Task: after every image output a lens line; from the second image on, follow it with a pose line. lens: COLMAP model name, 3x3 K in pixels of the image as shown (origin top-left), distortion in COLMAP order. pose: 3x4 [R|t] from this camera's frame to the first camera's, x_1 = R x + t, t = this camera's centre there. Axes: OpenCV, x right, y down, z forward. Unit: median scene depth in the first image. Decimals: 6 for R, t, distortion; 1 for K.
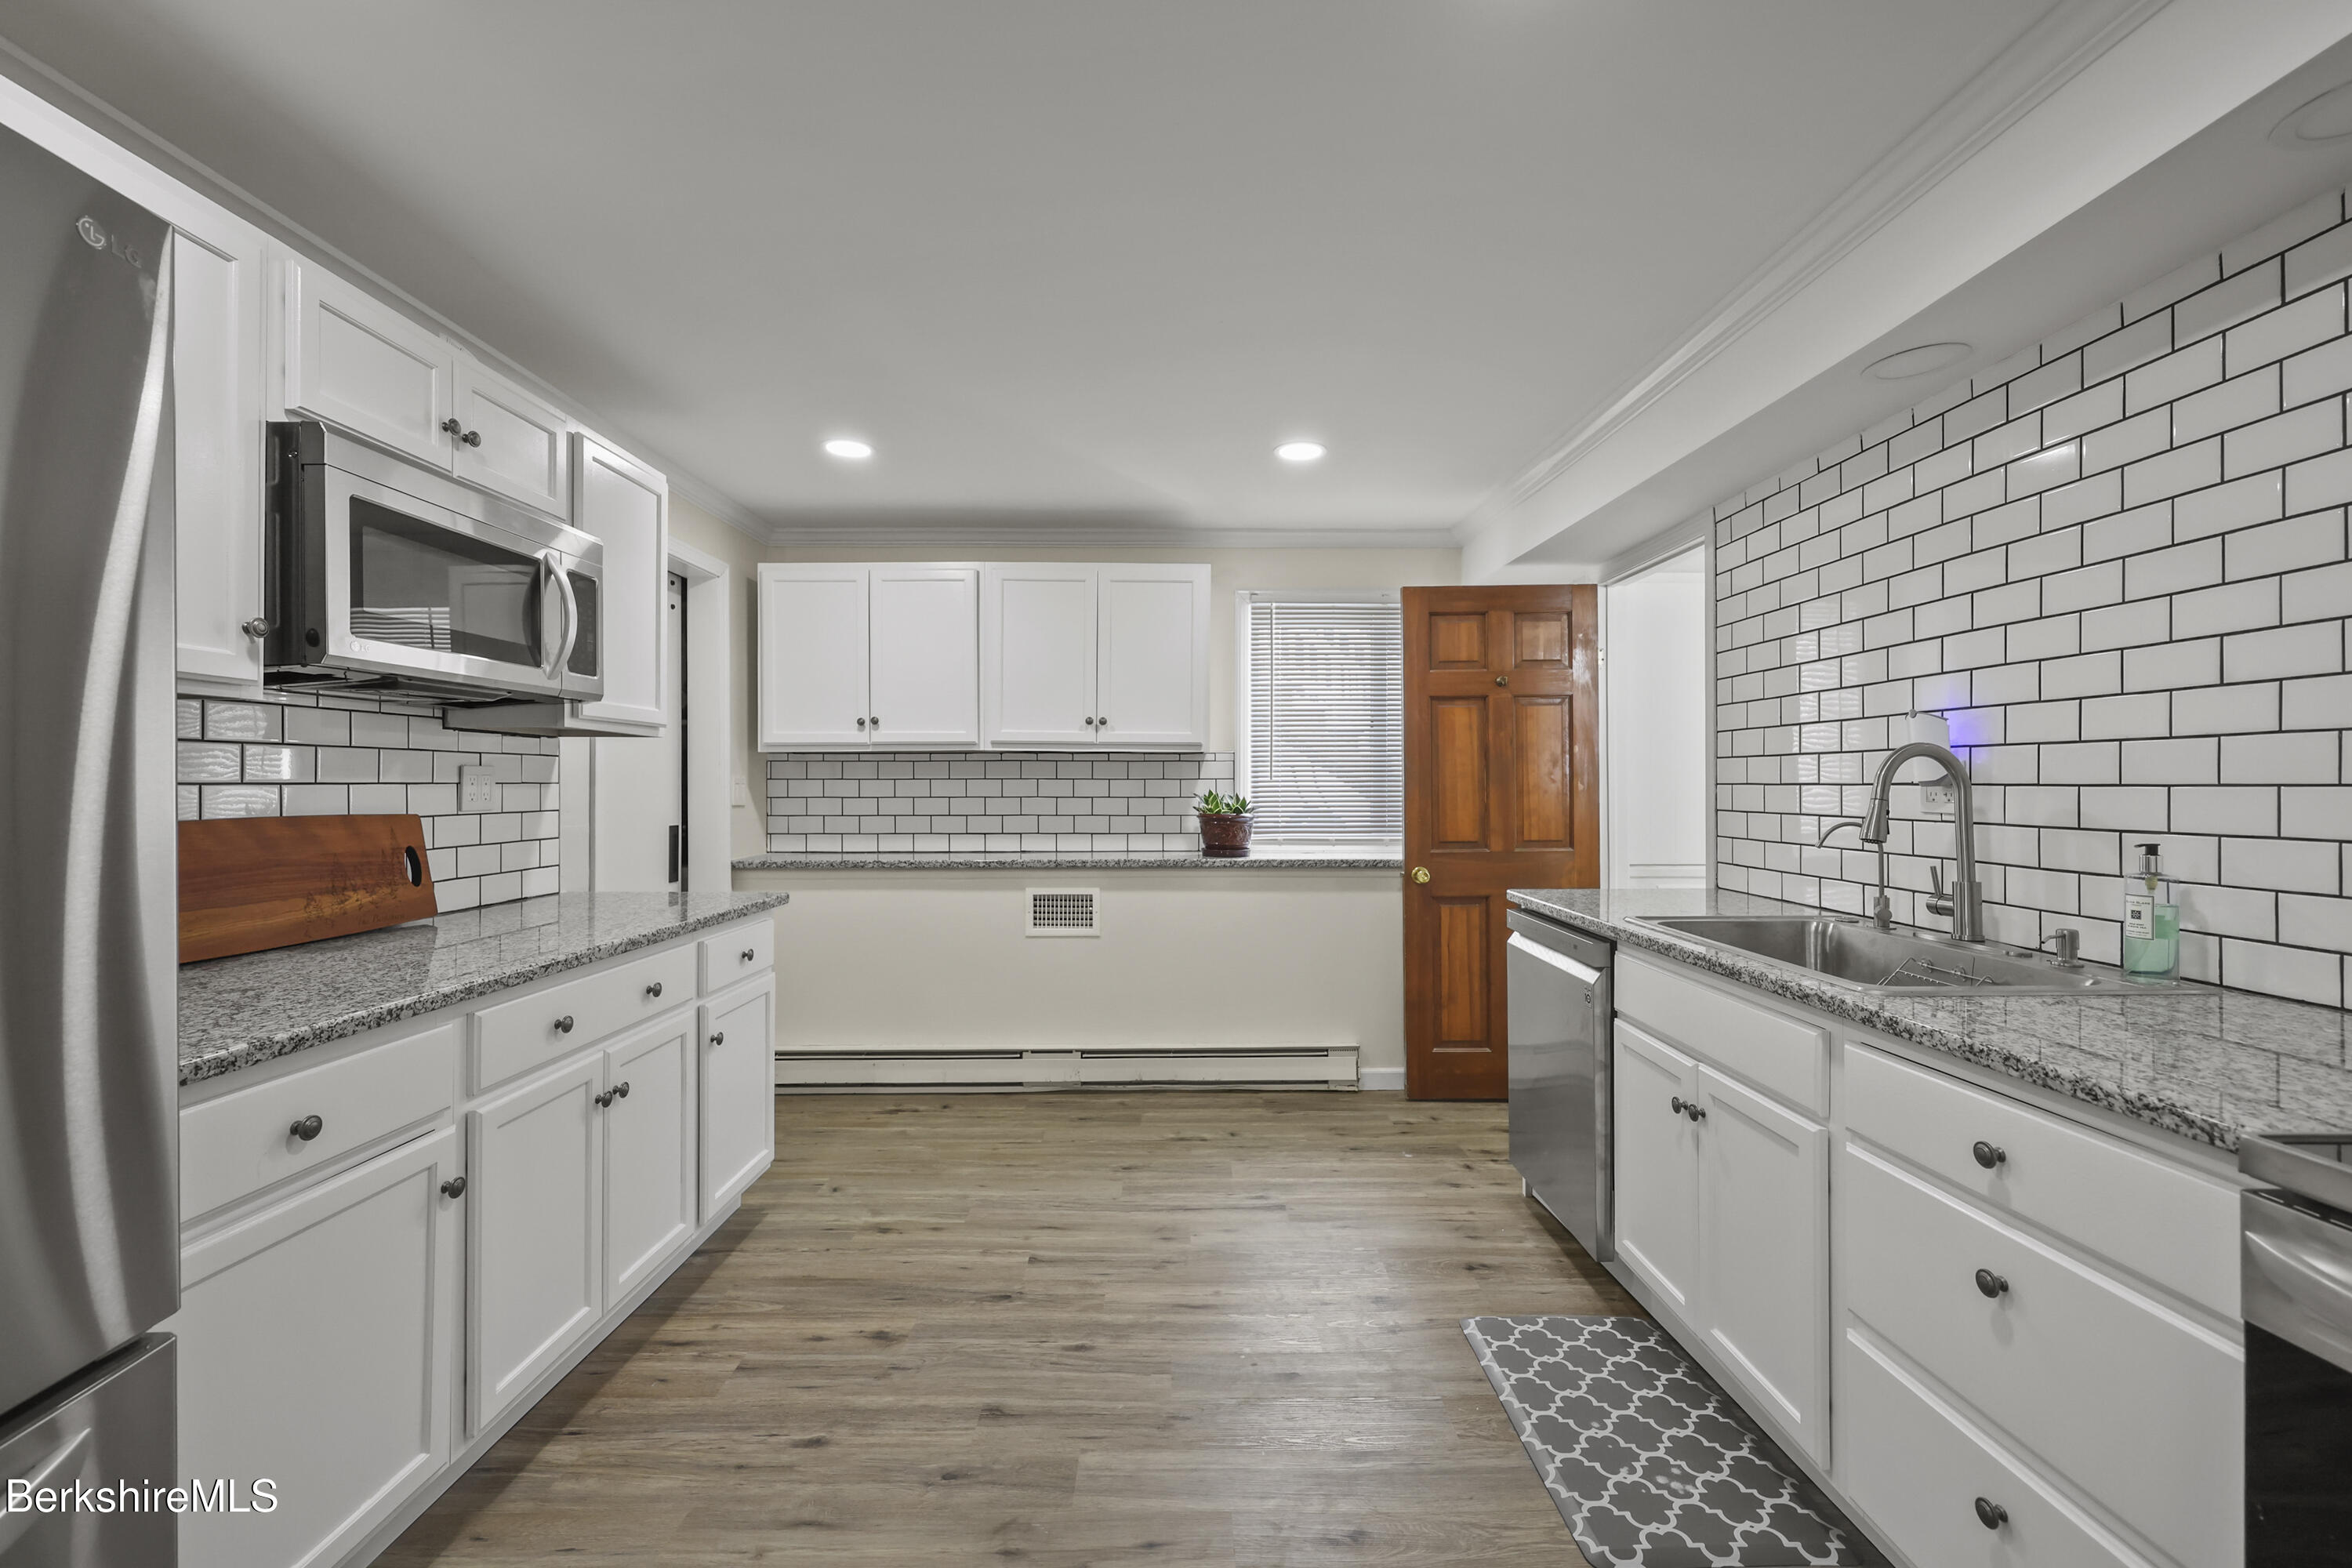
lens RADIAL K [[947.5, 0, 1191.8], [0, 947.5, 782.2], [0, 0, 1]] dist [-0.000880, 0.000097]
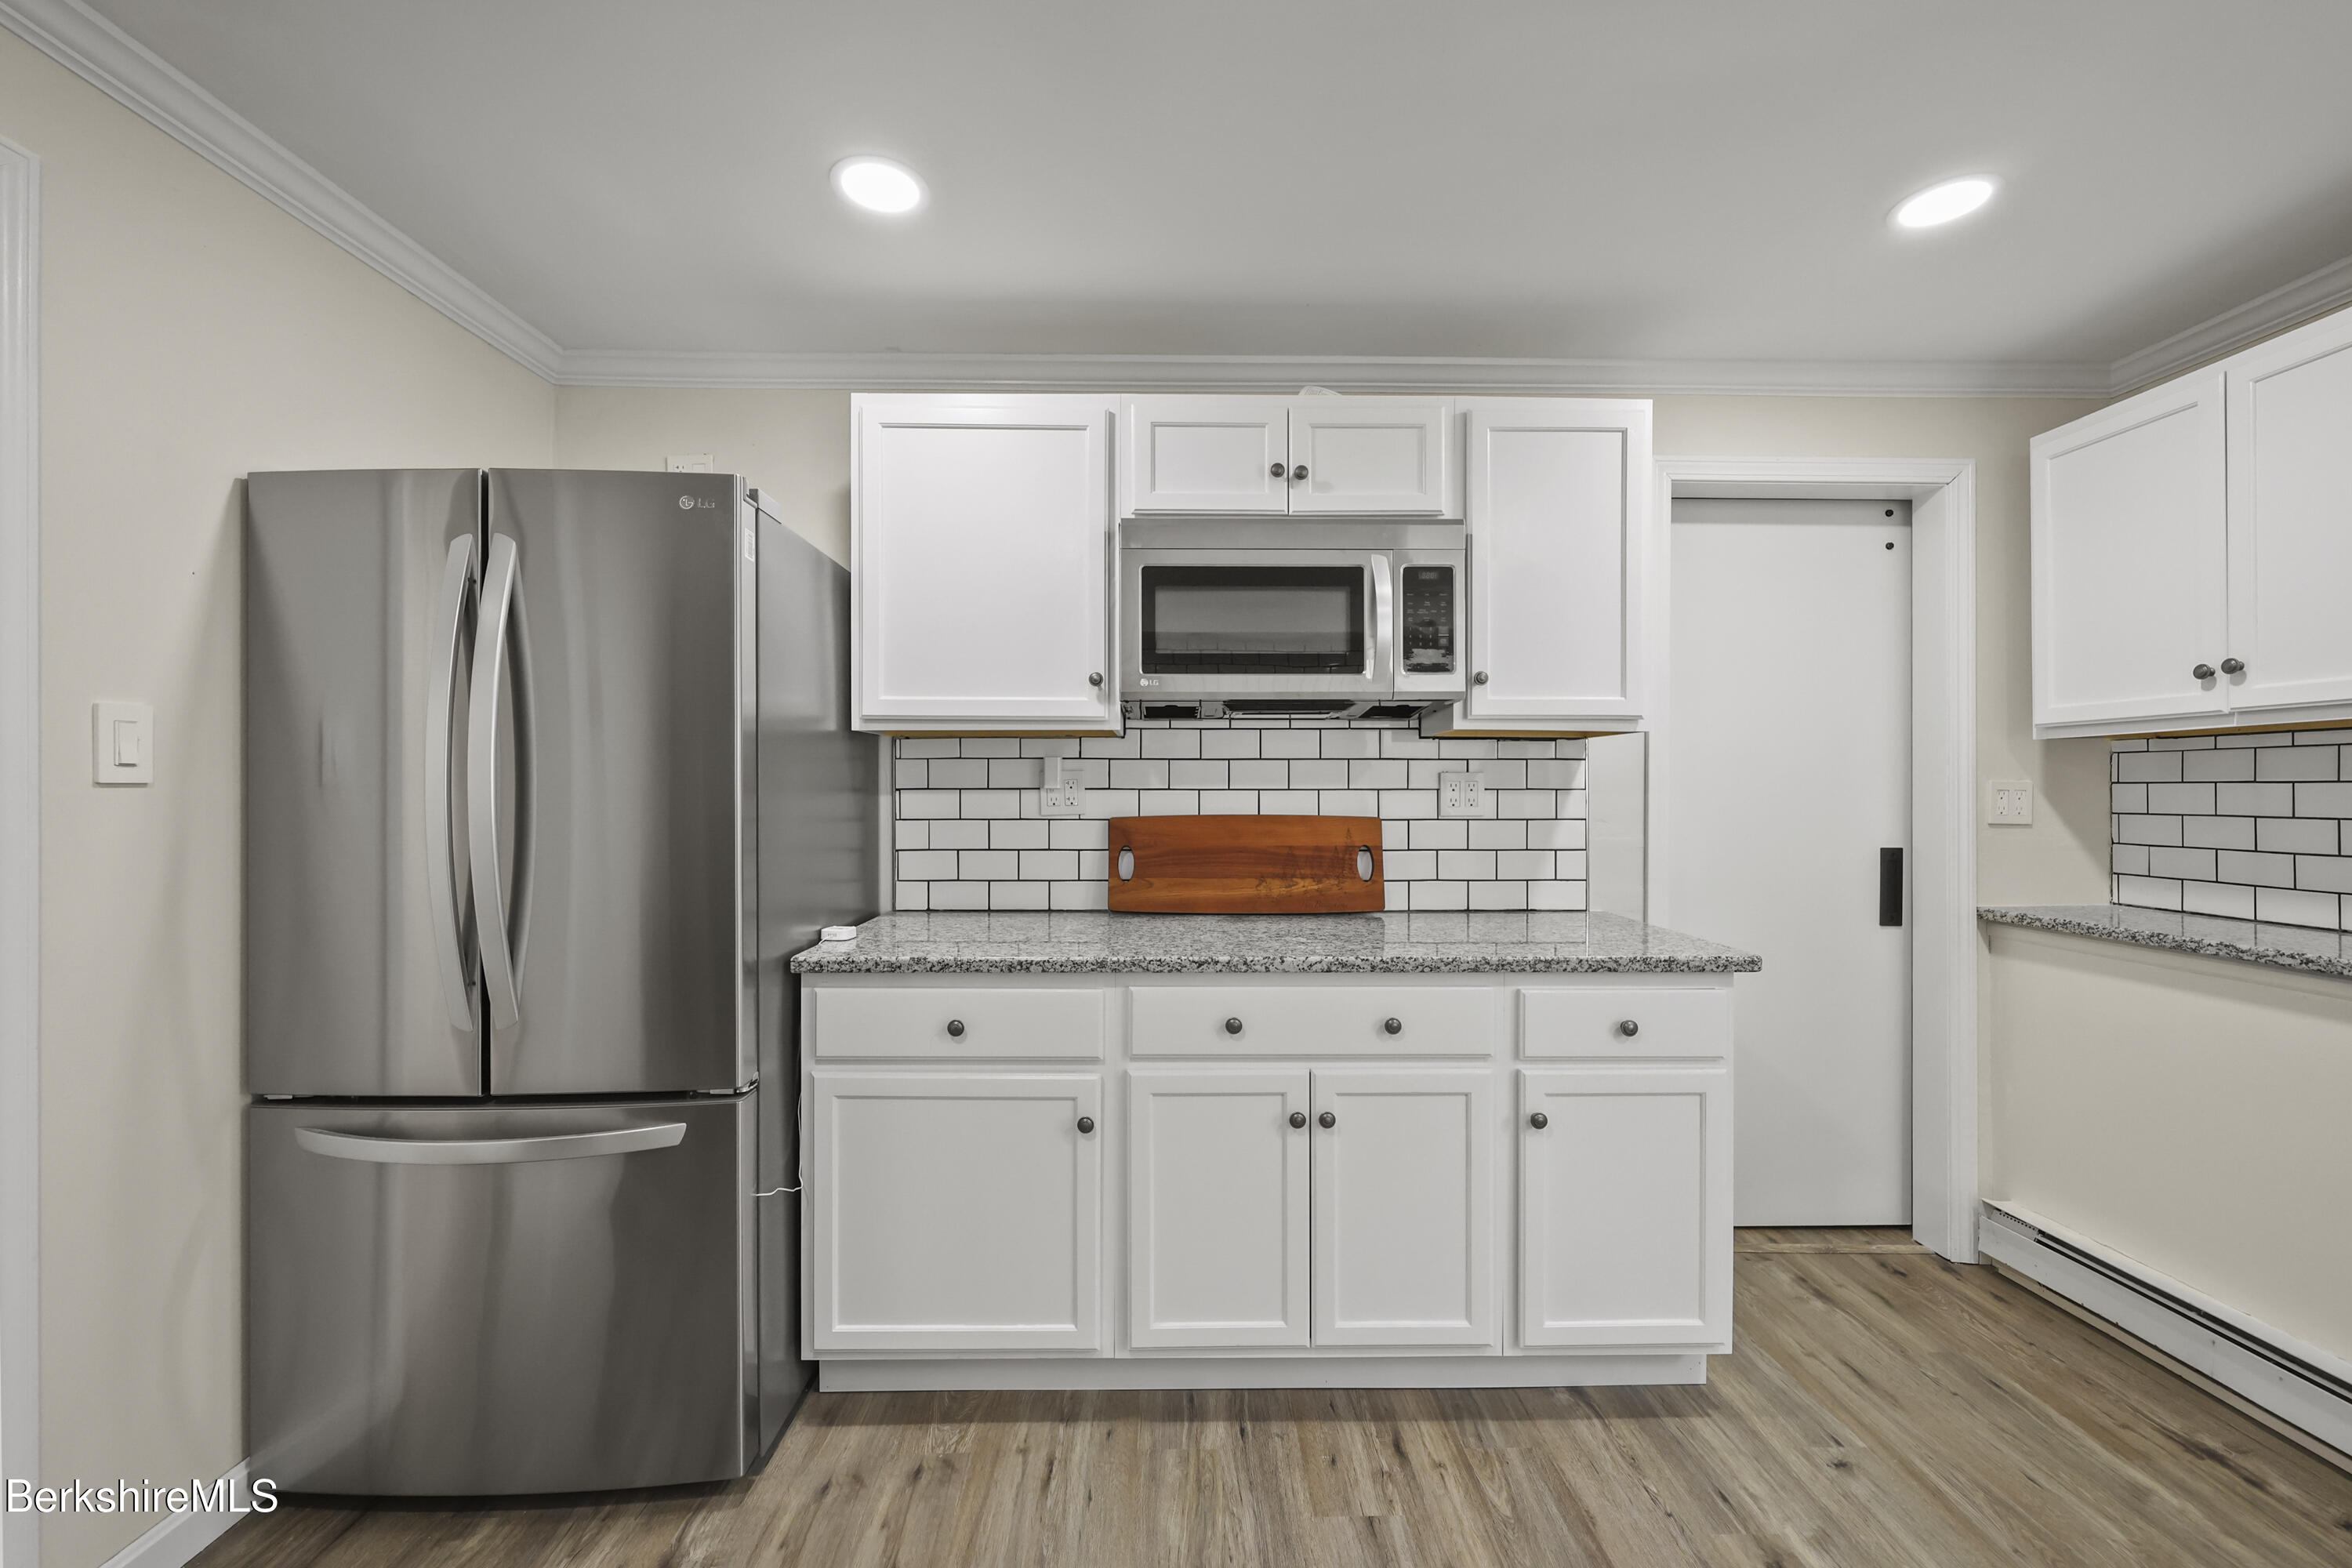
lens RADIAL K [[947.5, 0, 1178.4], [0, 947.5, 791.7], [0, 0, 1]] dist [-0.000880, 0.000097]
pose [[0.003299, 0.004063, -0.999986, 0.307840], [0.000411, 0.999992, 0.004064, -0.000707], [0.999994, -0.000424, 0.003297, 0.799412]]
